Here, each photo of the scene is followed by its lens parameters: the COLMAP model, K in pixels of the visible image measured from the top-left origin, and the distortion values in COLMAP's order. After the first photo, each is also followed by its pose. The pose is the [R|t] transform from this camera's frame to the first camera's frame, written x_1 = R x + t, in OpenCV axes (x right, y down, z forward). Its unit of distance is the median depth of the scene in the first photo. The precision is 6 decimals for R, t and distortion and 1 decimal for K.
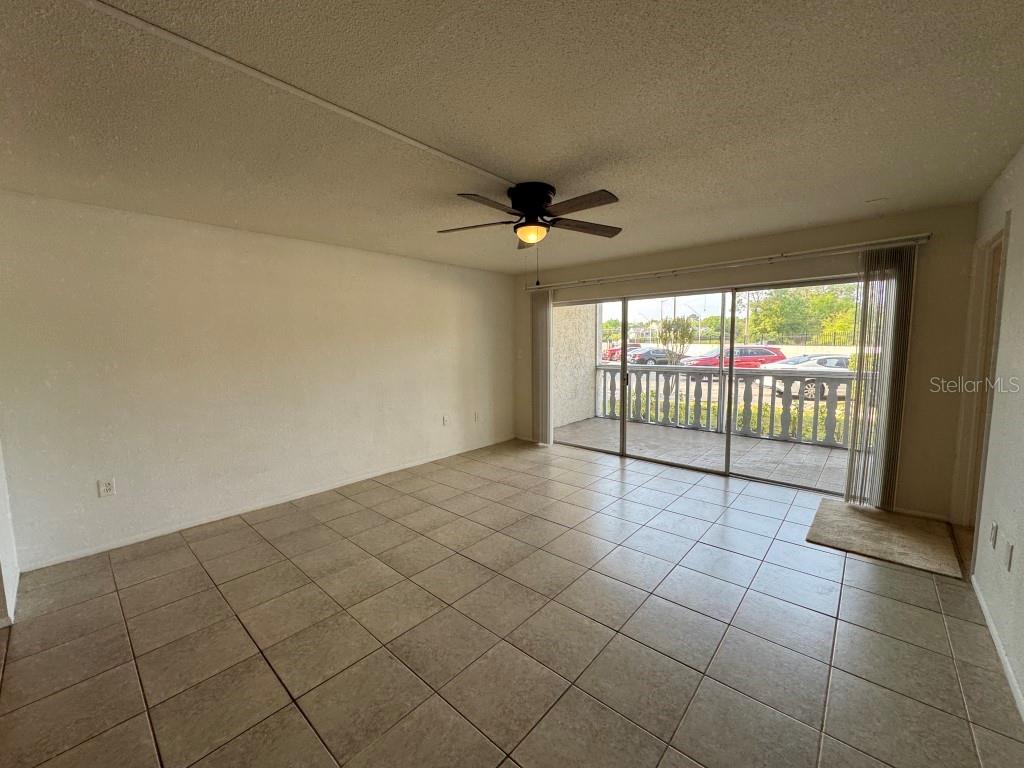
lens RADIAL K [[407.1, 0, 512.0], [0, 407.1, 384.0], [0, 0, 1]] dist [-0.001732, -0.000185]
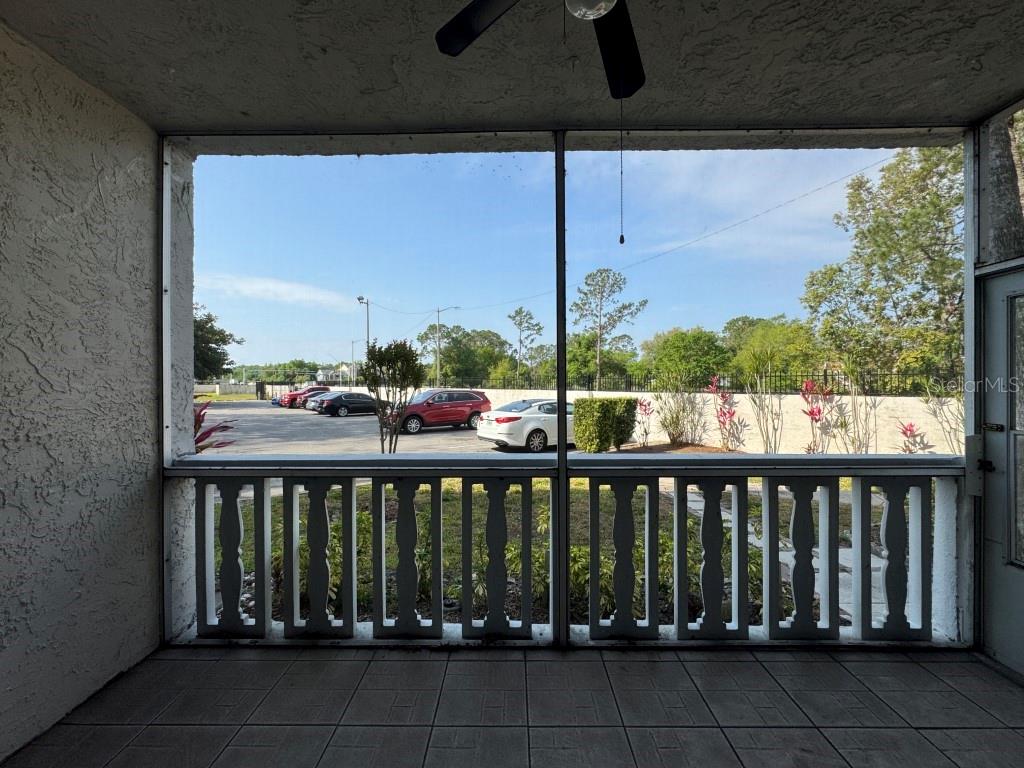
lens RADIAL K [[407.1, 0, 512.0], [0, 407.1, 384.0], [0, 0, 1]] dist [-0.001732, -0.000185]
pose [[0.748934, 0.007317, 0.662604, 0.199226], [0.061692, 0.994826, -0.080715, -0.063370], [-0.659767, 0.101328, 0.744608, 0.609071]]
